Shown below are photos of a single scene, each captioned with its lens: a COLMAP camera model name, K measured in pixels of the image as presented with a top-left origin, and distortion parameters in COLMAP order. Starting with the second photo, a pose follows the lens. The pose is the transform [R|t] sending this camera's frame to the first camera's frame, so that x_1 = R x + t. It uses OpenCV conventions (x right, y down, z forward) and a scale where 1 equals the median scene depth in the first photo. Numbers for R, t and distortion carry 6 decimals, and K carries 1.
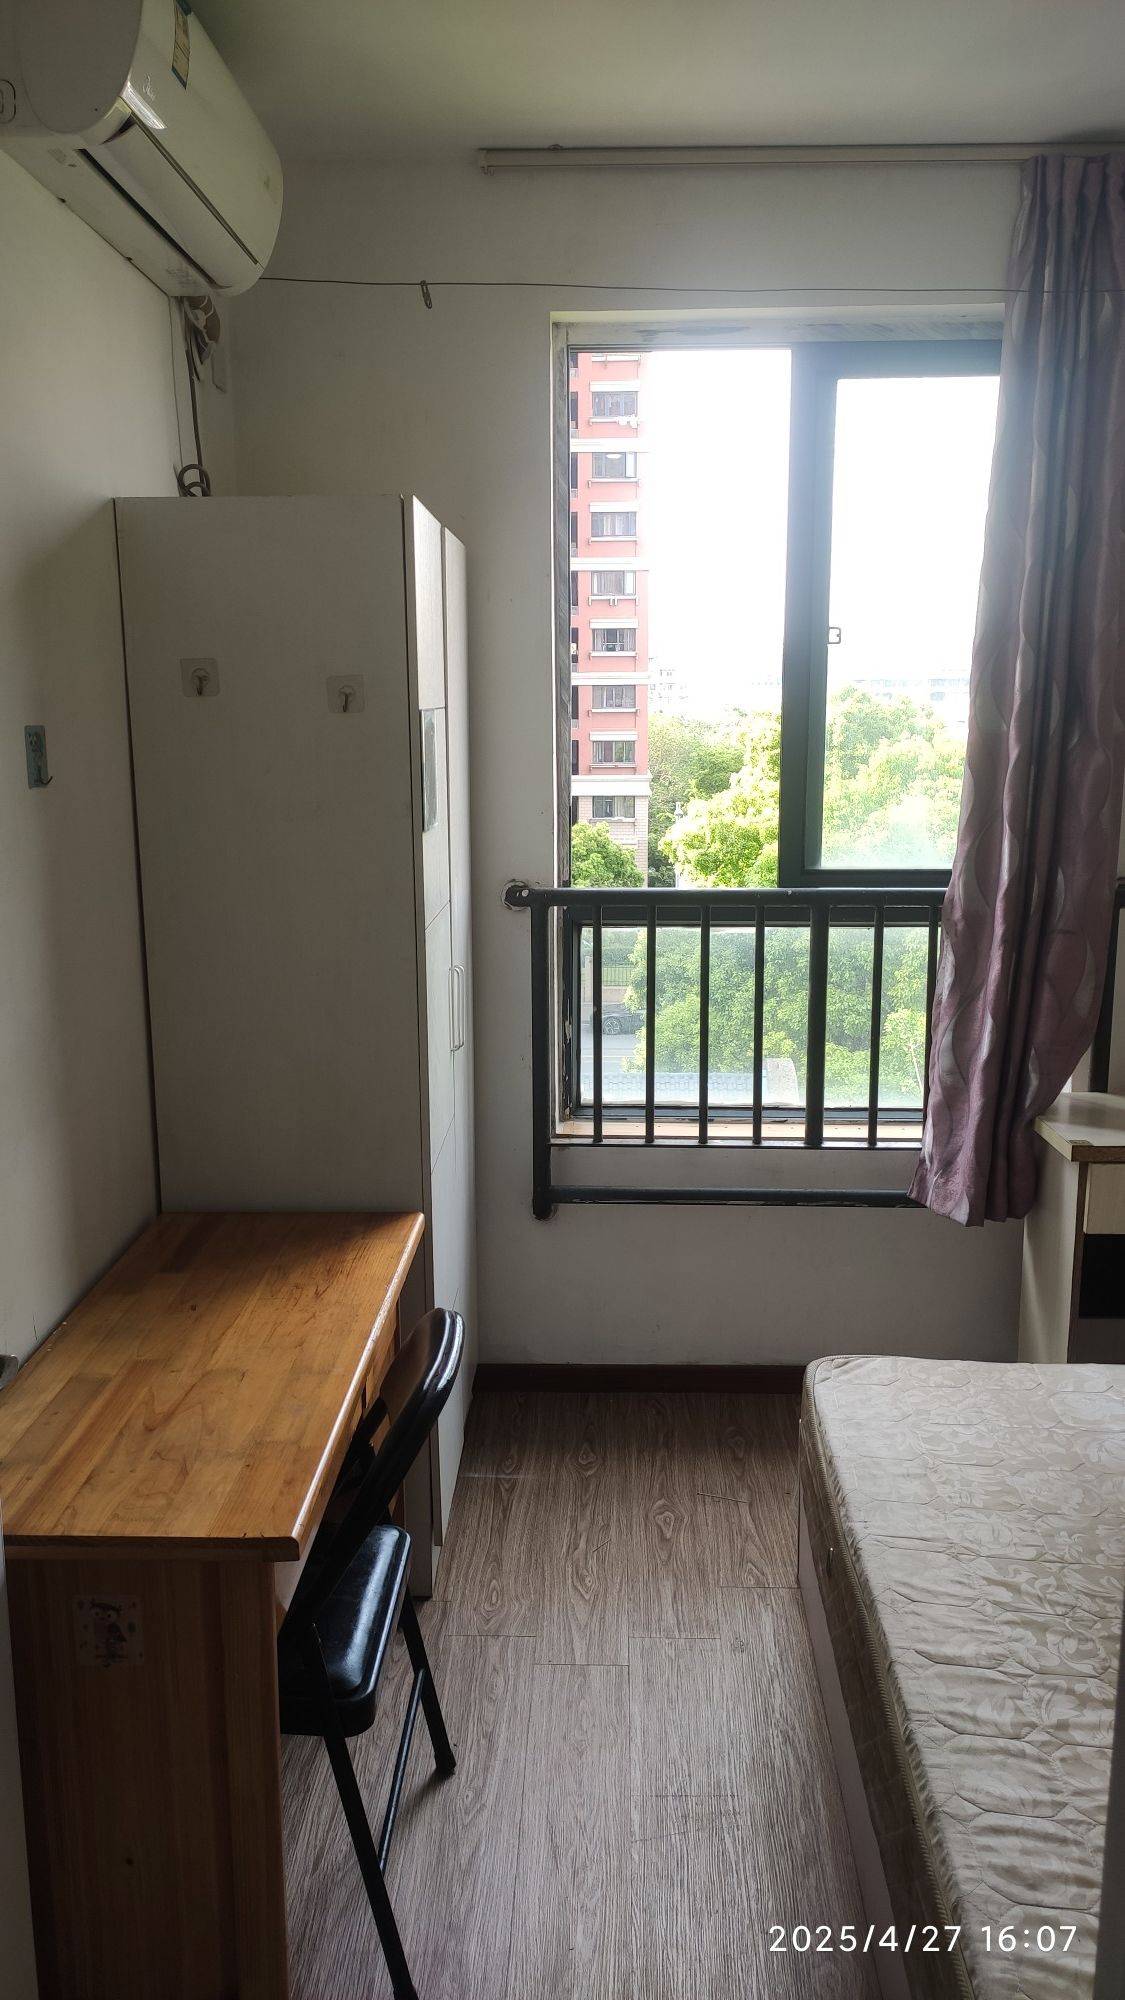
lens RADIAL K [[1493.4, 0, 557.1], [0, 1493.4, 987.8], [0, 0, 1]] dist [0.089753, -0.121344]
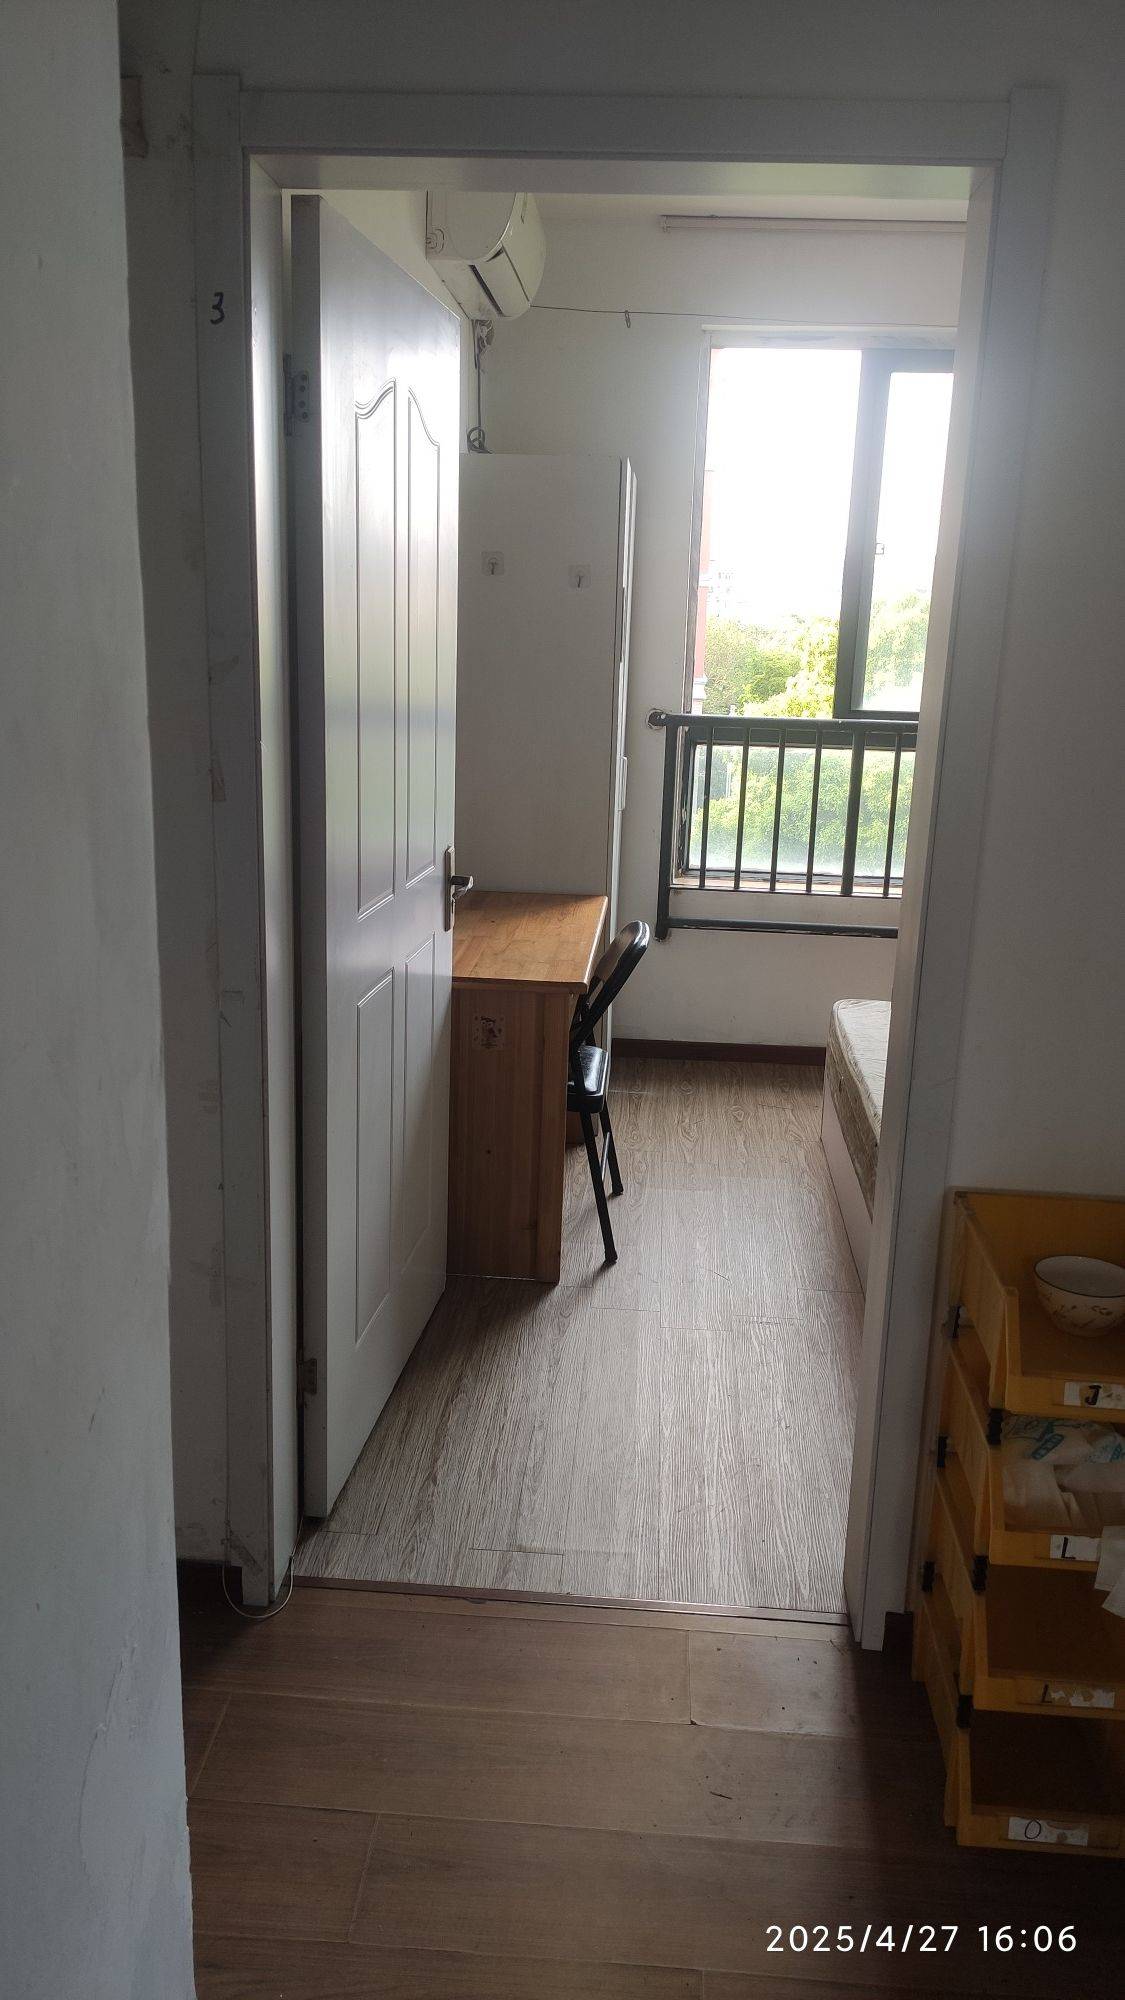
lens RADIAL K [[1493.4, 0, 553.9], [0, 1493.4, 985.9], [0, 0, 1]] dist [0.089753, -0.121344]
pose [[0.998672, 0.043738, -0.027238, -0.082035], [-0.041951, 0.997129, 0.063043, 0.121718], [0.029917, -0.061817, 0.997639, -0.550817]]
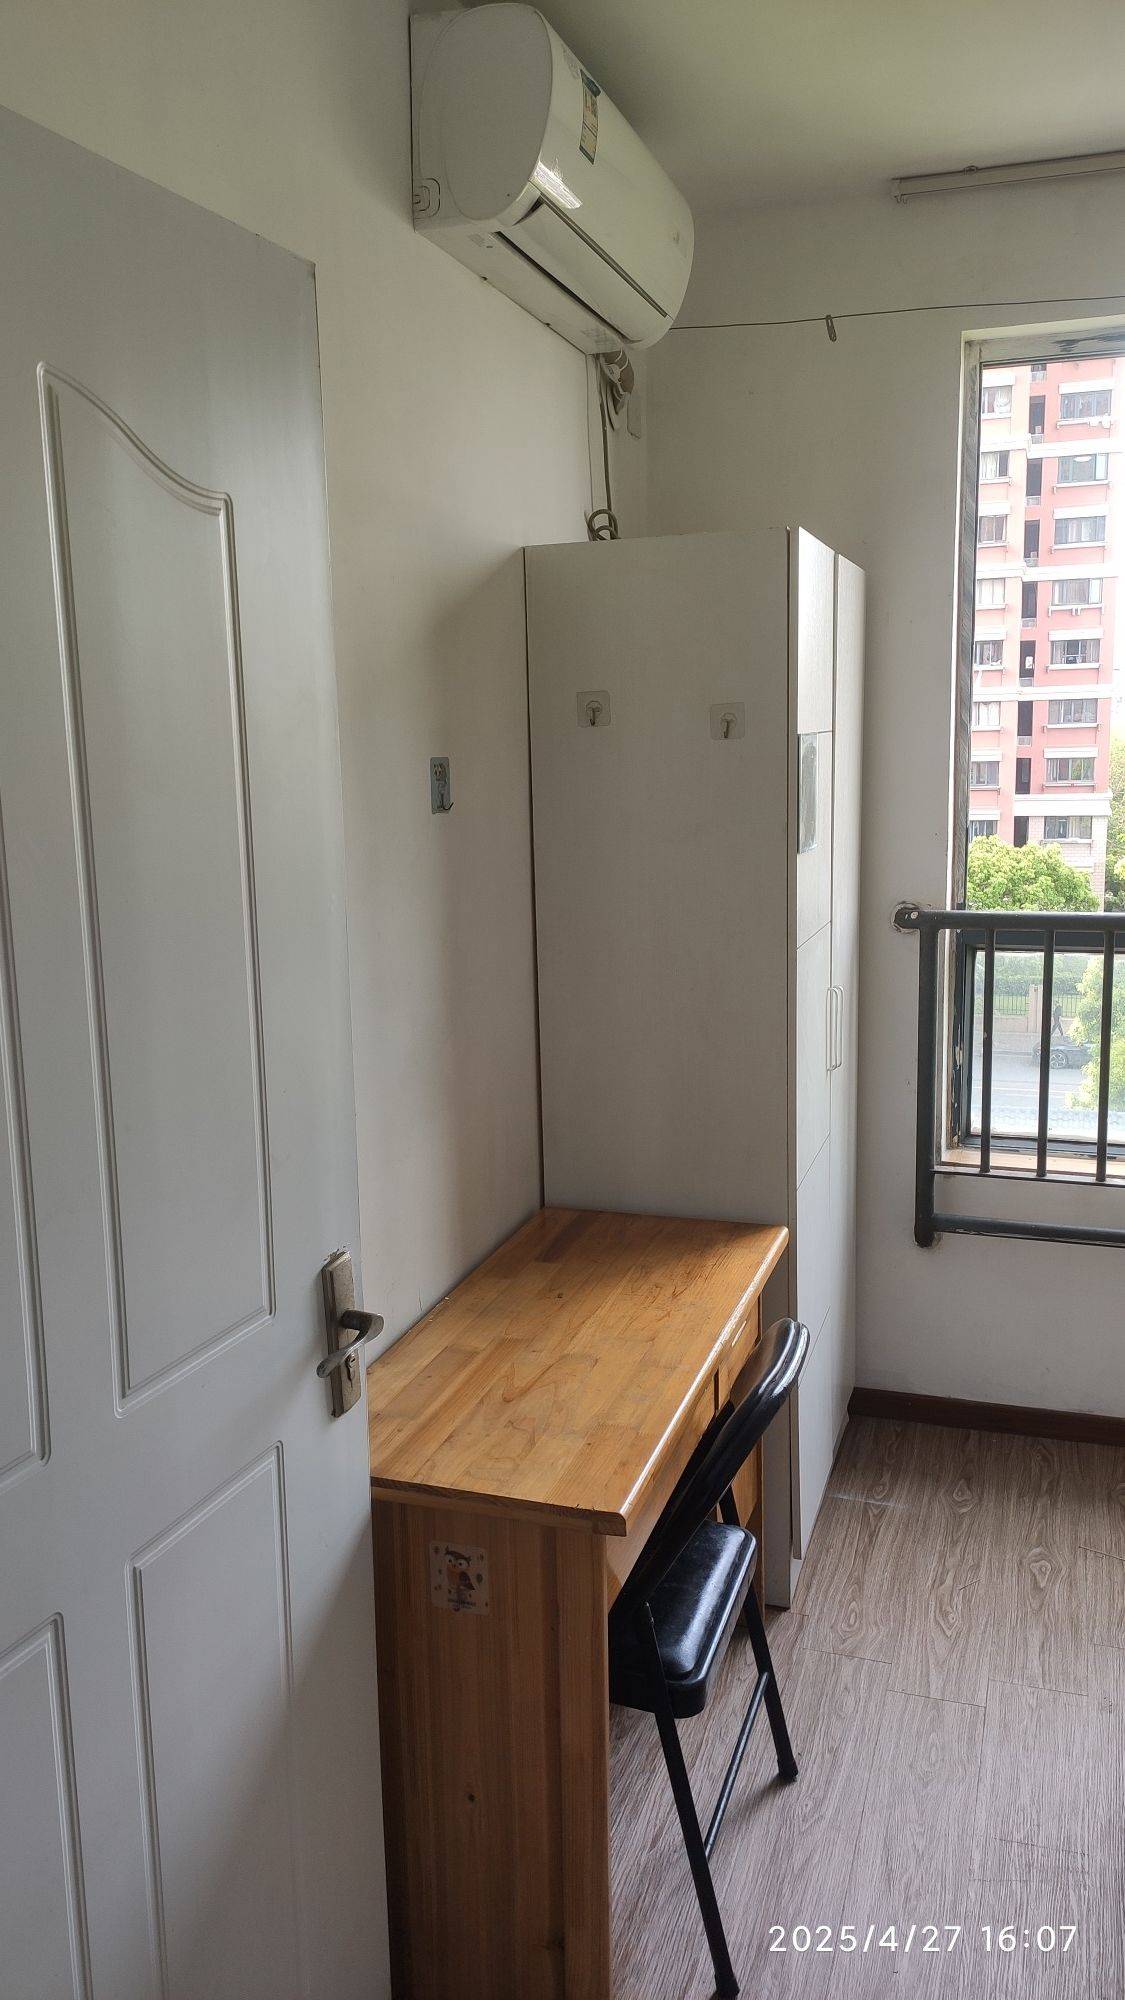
lens RADIAL K [[1493.4, 0, 562.9], [0, 1493.4, 987.2], [0, 0, 1]] dist [0.089753, -0.121344]
pose [[0.959547, 0.031628, -0.279765, 0.036605], [-0.035638, 0.999322, -0.009258, 0.001756], [0.279282, 0.018854, 0.960024, -0.020325]]
